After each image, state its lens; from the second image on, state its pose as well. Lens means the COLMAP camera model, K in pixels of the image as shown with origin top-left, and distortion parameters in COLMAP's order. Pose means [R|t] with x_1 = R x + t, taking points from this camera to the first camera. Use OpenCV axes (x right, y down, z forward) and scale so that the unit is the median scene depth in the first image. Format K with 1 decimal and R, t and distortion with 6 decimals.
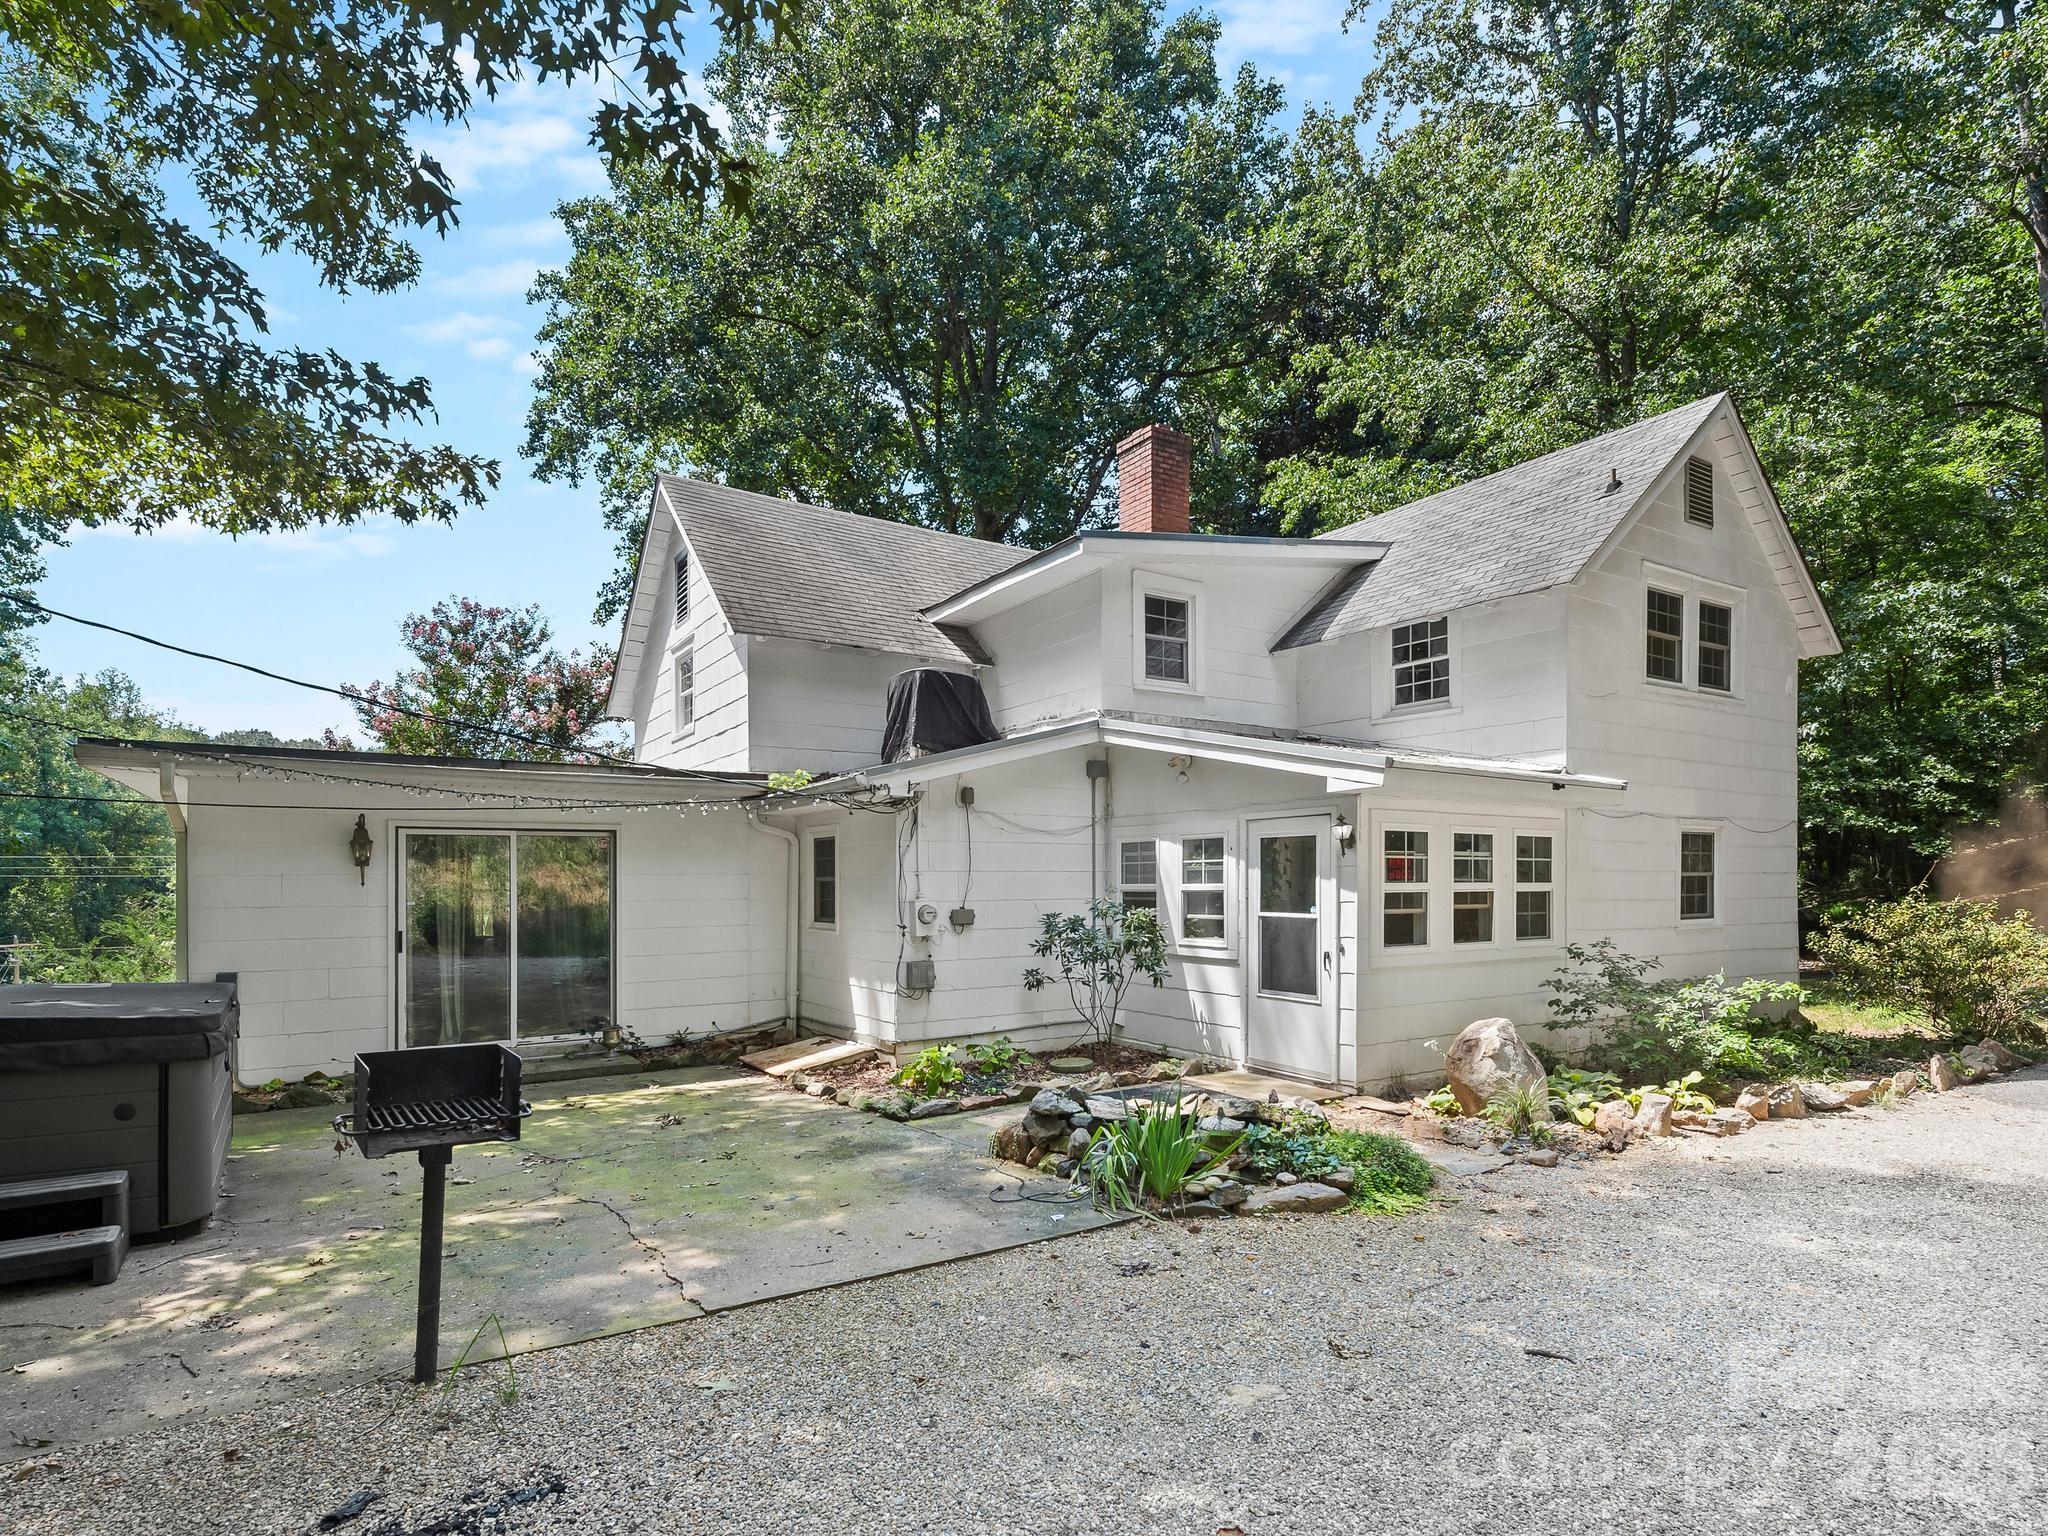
lens RADIAL K [[1051.0, 0, 1019.3], [0, 1051.0, 767.8], [0, 0, 1]] dist [0.033336, -0.016229]
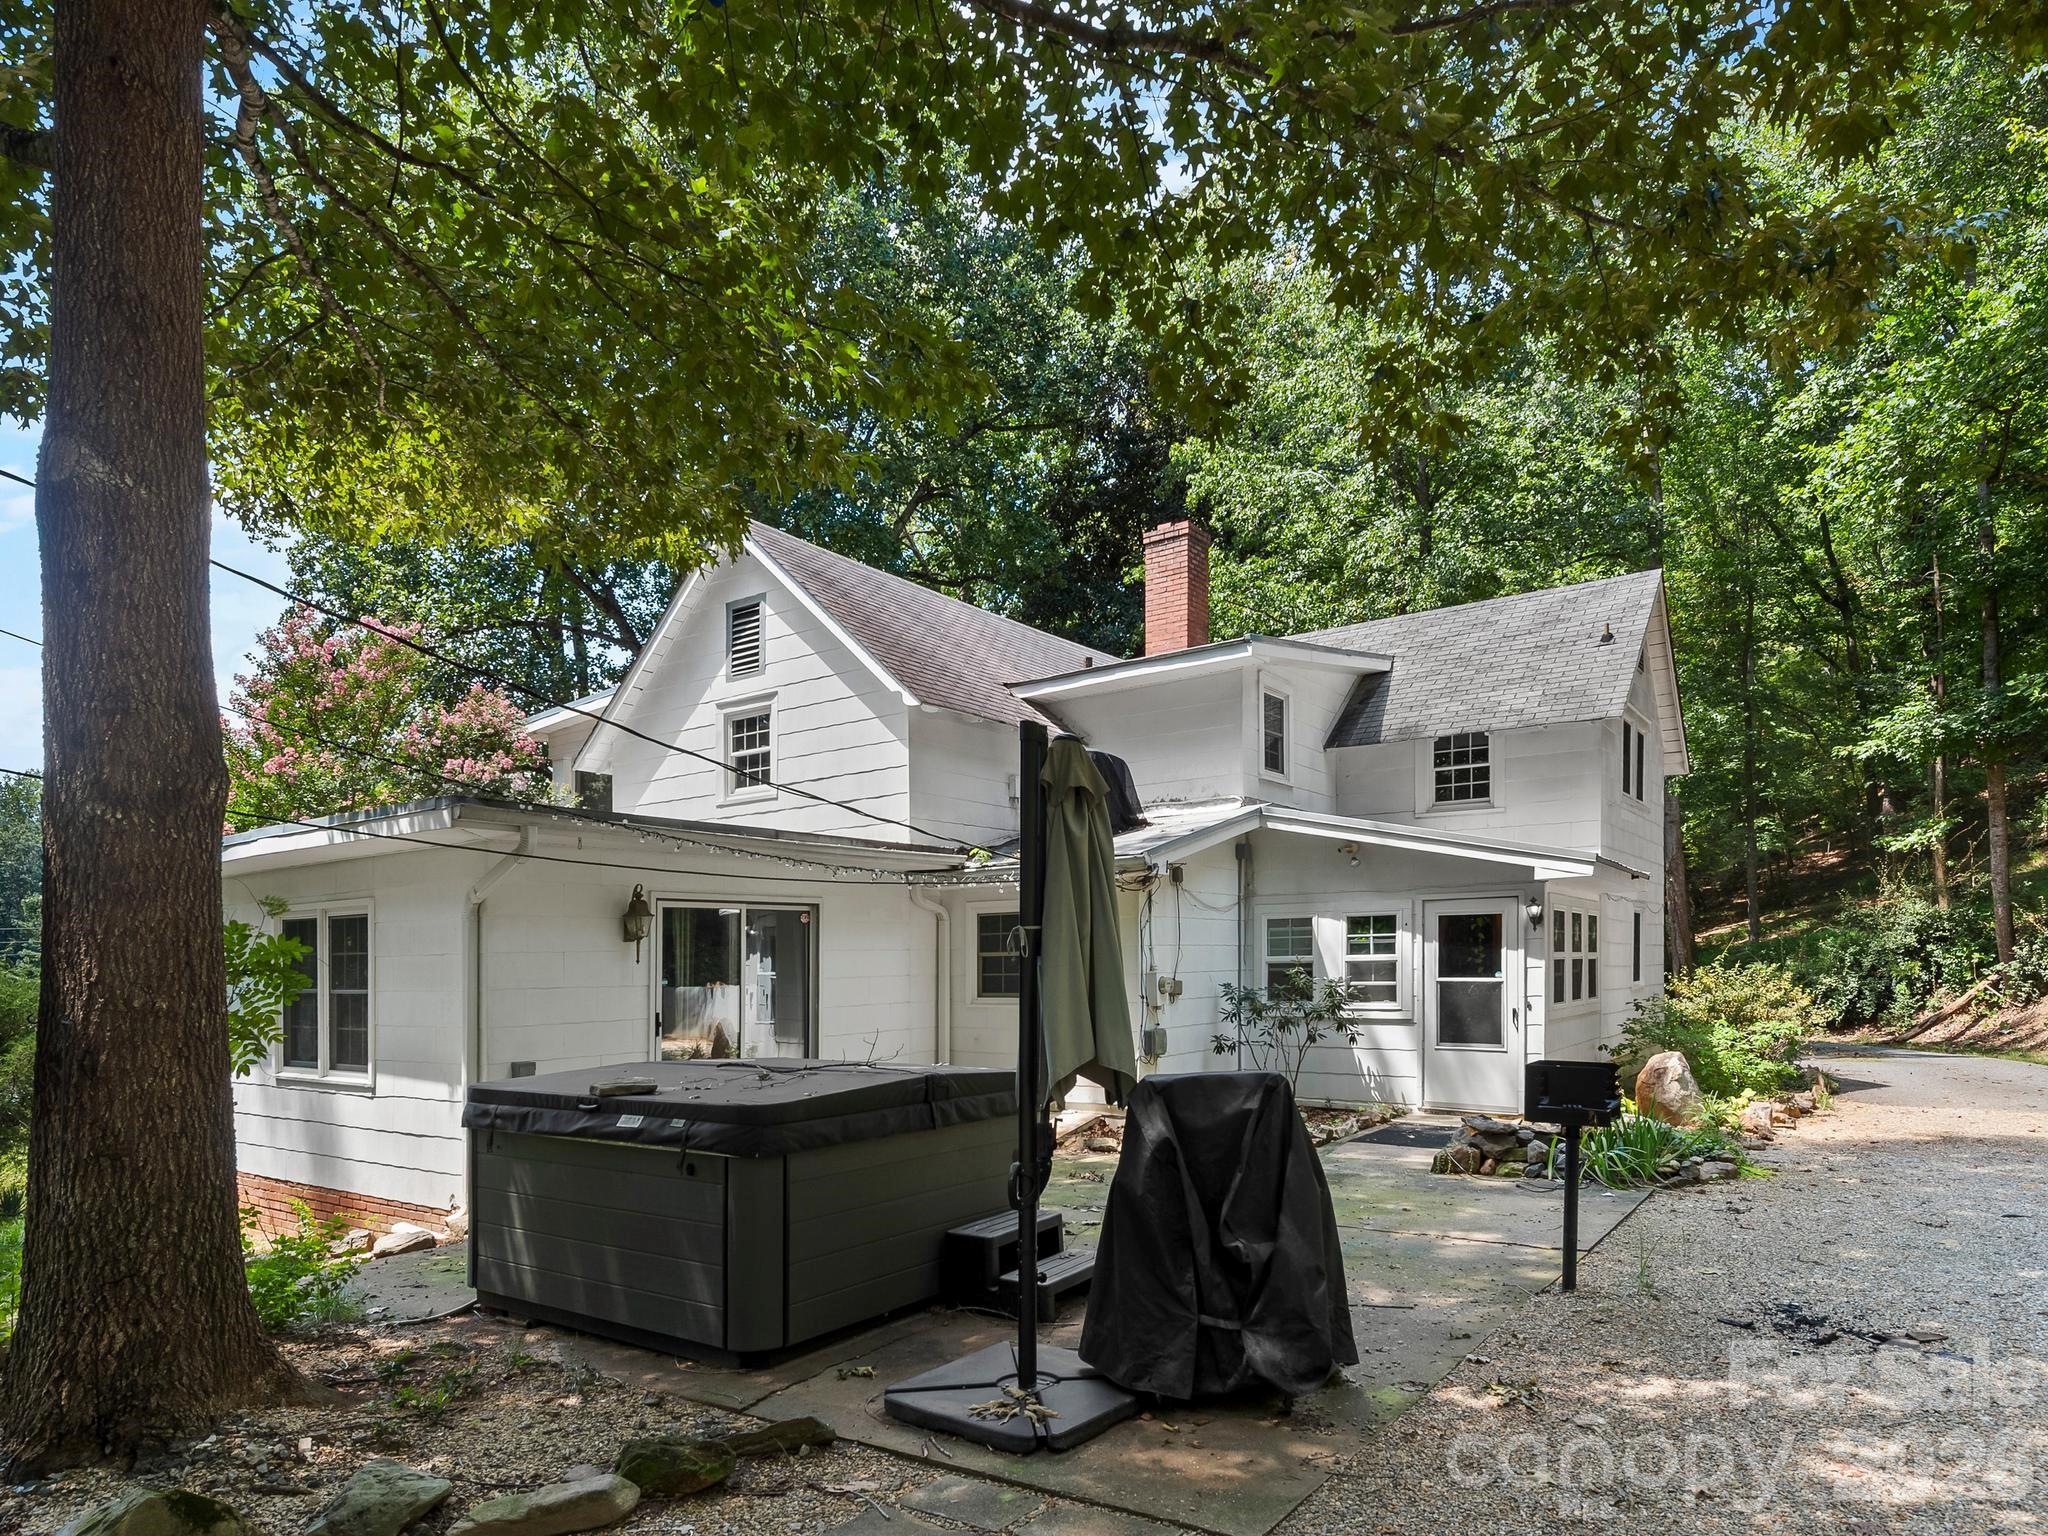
lens RADIAL K [[1228.3, 0, 1024.8], [0, 1228.3, 816.0], [0, 0, 1]] dist [0.031334, -0.000775]
pose [[0.924080, 0.035278, 0.380568, -0.707974], [-0.029994, 0.999354, -0.019809, -0.004069], [-0.381021, 0.006890, 0.924541, -0.106212]]
